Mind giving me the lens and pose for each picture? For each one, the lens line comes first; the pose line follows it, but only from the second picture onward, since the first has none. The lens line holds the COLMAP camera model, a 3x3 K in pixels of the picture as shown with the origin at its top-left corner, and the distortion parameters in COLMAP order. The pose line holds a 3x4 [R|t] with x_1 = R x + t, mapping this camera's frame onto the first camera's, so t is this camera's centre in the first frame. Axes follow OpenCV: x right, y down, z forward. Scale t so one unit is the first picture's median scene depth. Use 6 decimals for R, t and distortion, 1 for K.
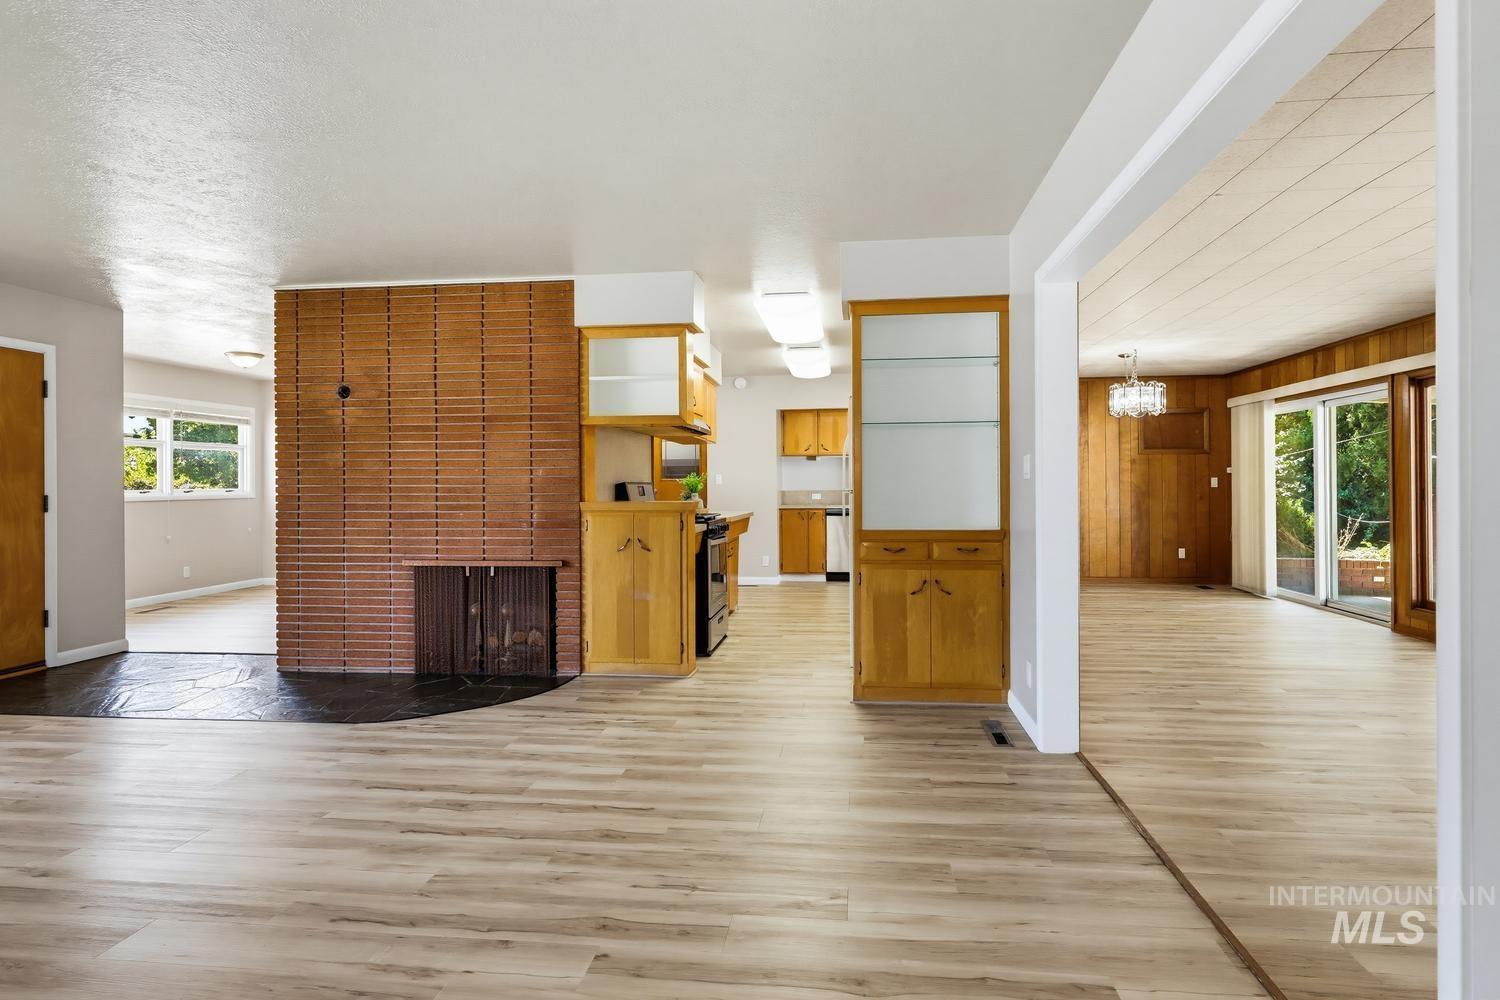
lens RADIAL K [[812.8, 0, 761.4], [0, 812.8, 487.4], [0, 0, 1]] dist [0.005907, 0.000253]
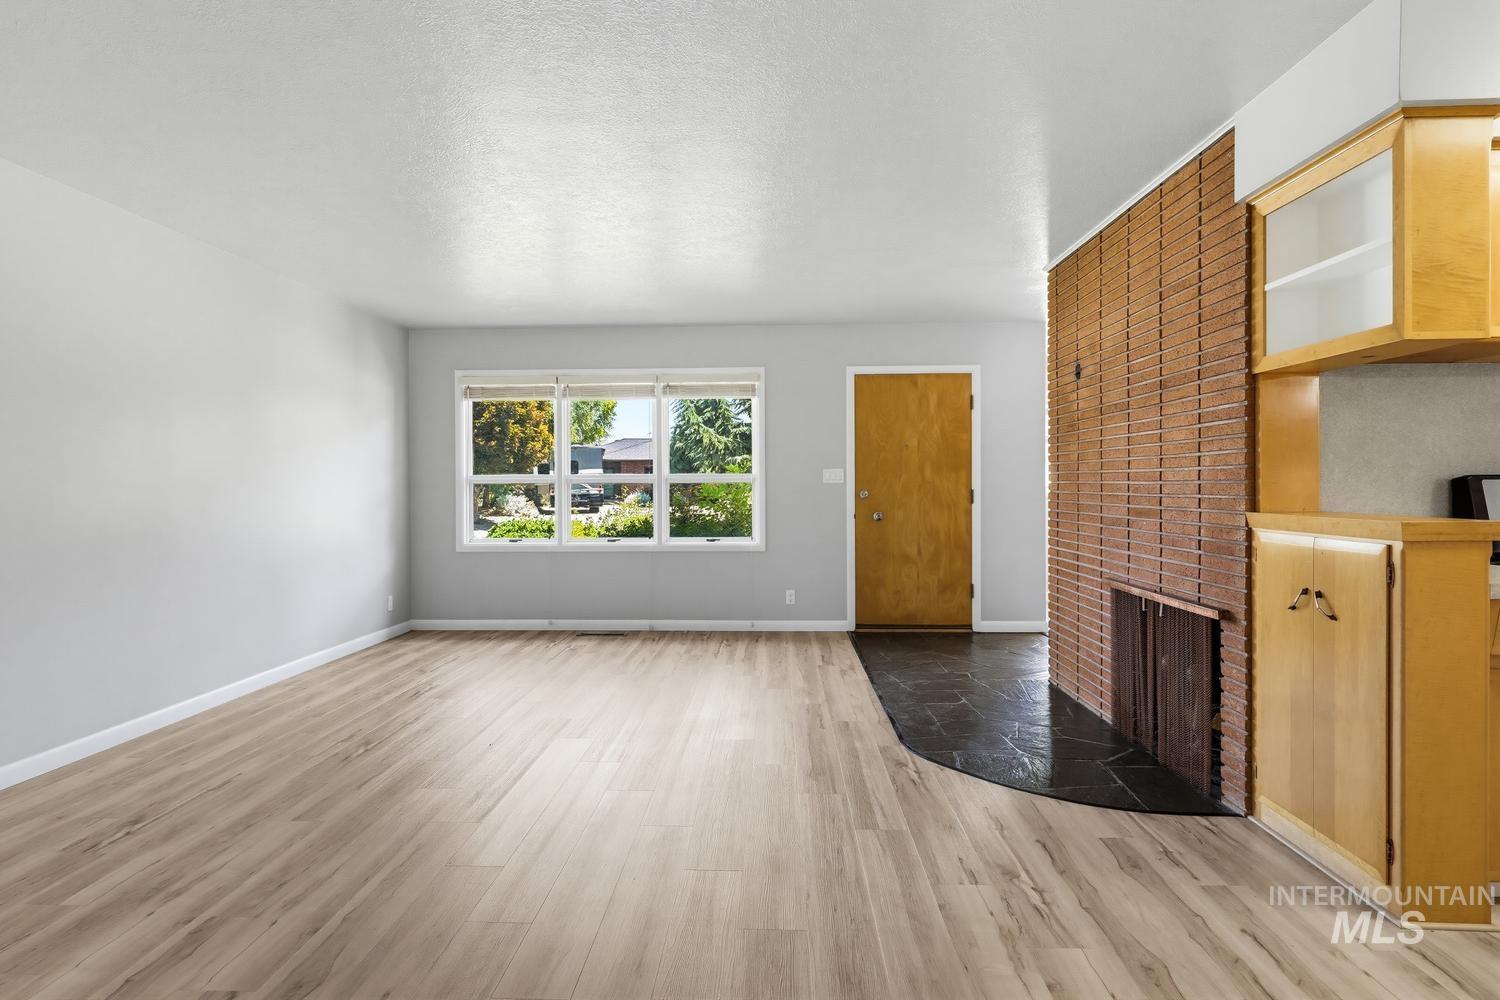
lens RADIAL K [[801.0, 0, 746.3], [0, 801.0, 490.8], [0, 0, 1]] dist [0.005299, -0.000325]
pose [[0.080123, 0.012831, -0.996702, 0.299282], [0.001562, 0.999914, 0.012998, -0.004607], [0.996784, -0.002598, 0.080096, 0.597515]]
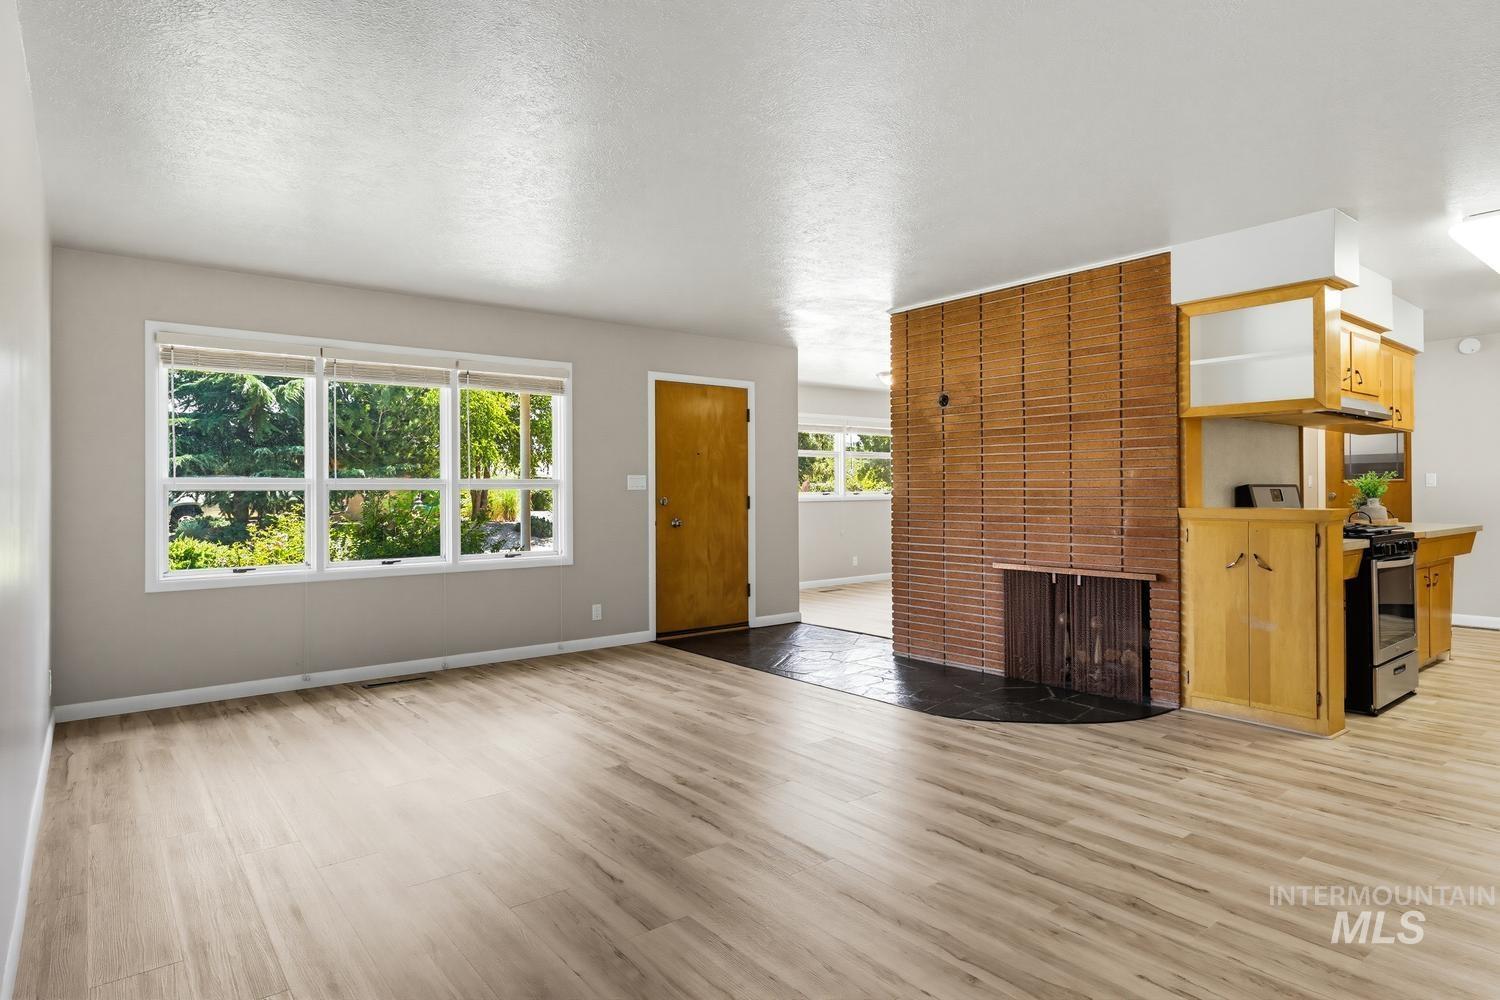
lens RADIAL K [[829.5, 0, 759.1], [0, 829.5, 487.8], [0, 0, 1]] dist [0.001825, 0.000838]
pose [[0.714979, -0.001117, -0.699145, 0.072205], [-0.000598, 0.999997, -0.002209, -0.000946], [0.699146, 0.001997, 0.714976, 0.060179]]
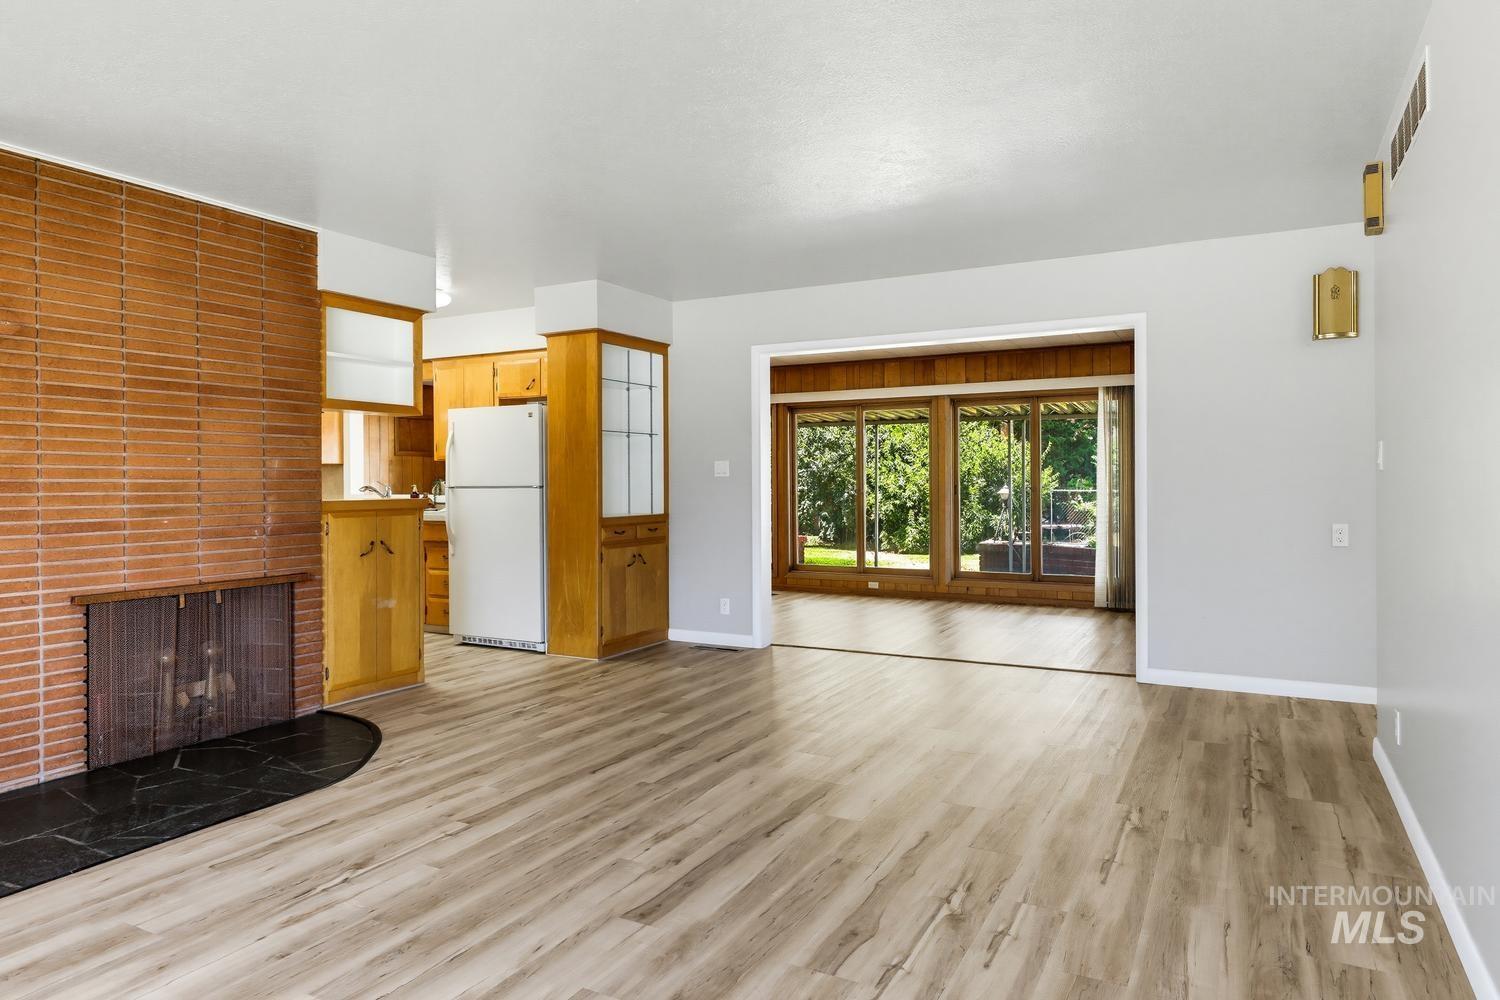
lens RADIAL K [[916.4, 0, 763.4], [0, 916.4, 485.2], [0, 0, 1]] dist [0.000341, -0.001918]
pose [[0.359678, -0.000635, 0.933076, -0.916826], [0.005885, 0.999981, -0.001588, 0.005985], [-0.933058, 0.006063, 0.359675, 0.236968]]
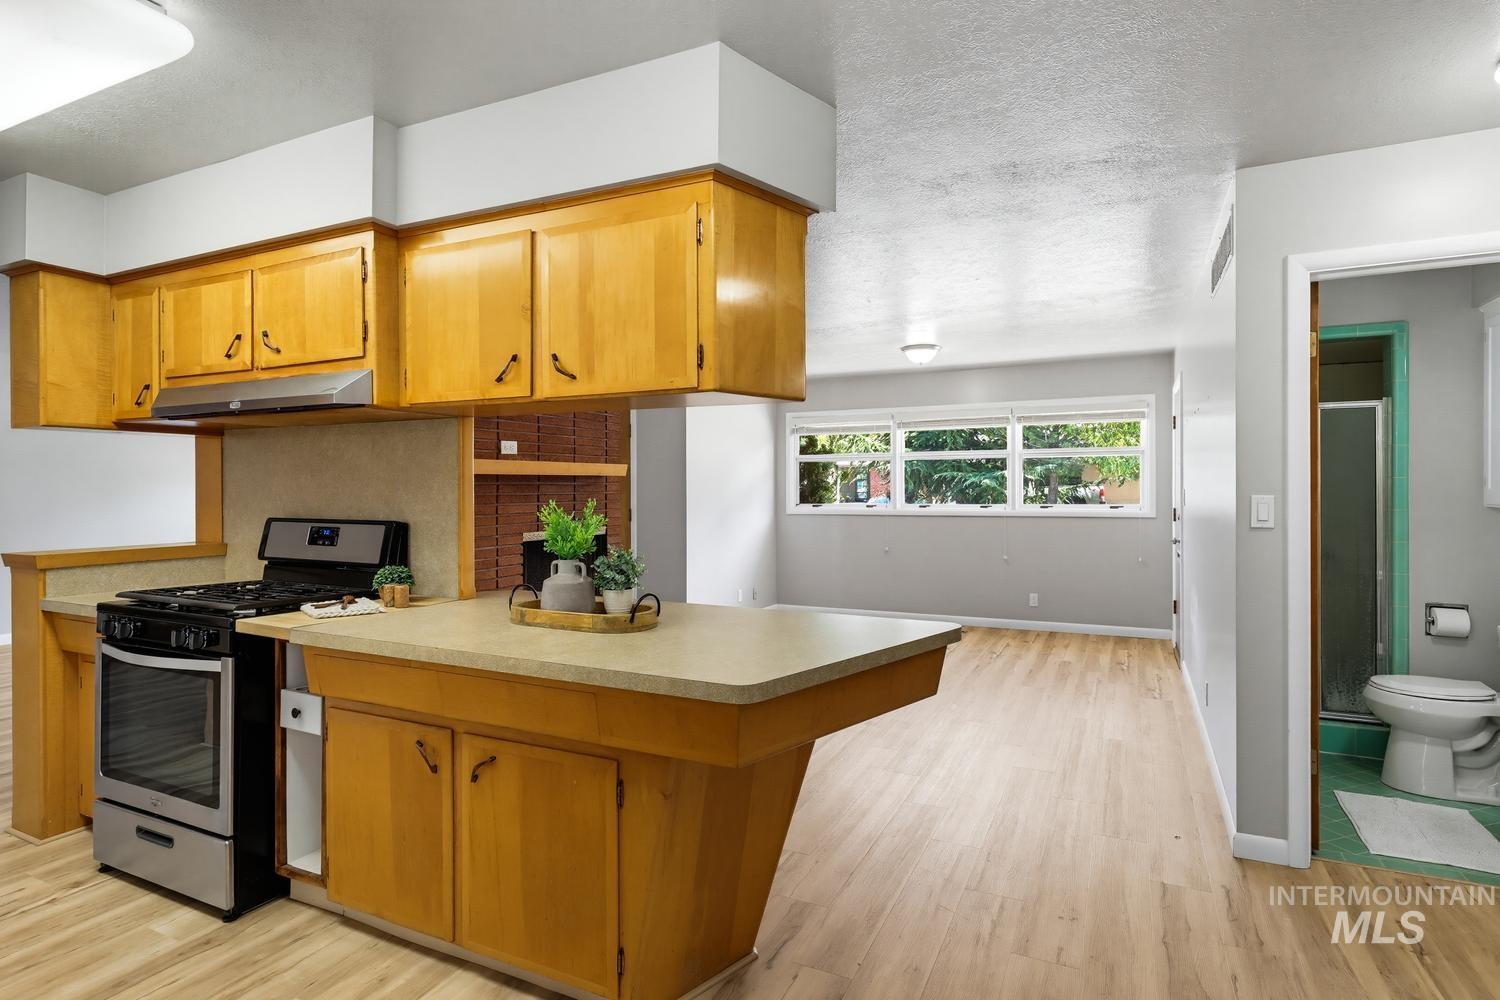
lens RADIAL K [[768.9, 0, 756.3], [0, 768.9, 490.4], [0, 0, 1]] dist [0.003803, 0.000237]
pose [[-0.323833, 0.009451, -0.946067, 0.282089], [-0.000026, 0.999950, 0.009998, -0.035708], [0.946114, 0.003262, -0.323817, 1.691572]]
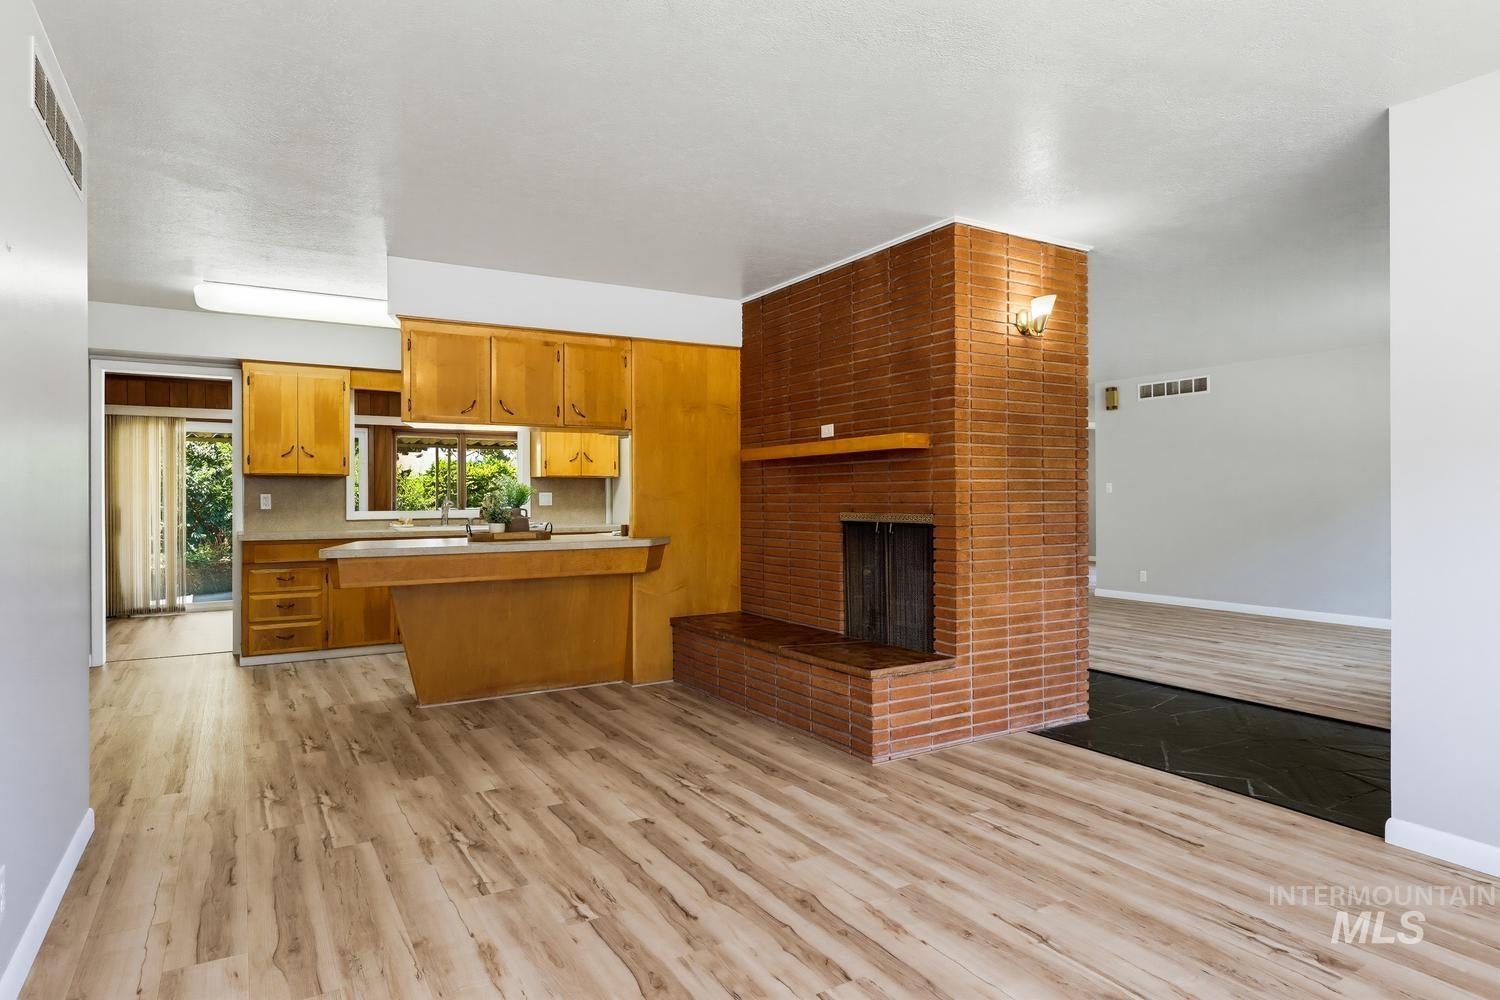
lens RADIAL K [[859.4, 0, 753.2], [0, 859.4, 497.0], [0, 0, 1]] dist [0.003235, 0.000037]
pose [[-0.612932, 0.007990, 0.790095, -1.103861], [0.009916, 0.999948, -0.002420, 0.002695], [-0.790074, 0.006351, -0.612979, 1.838491]]
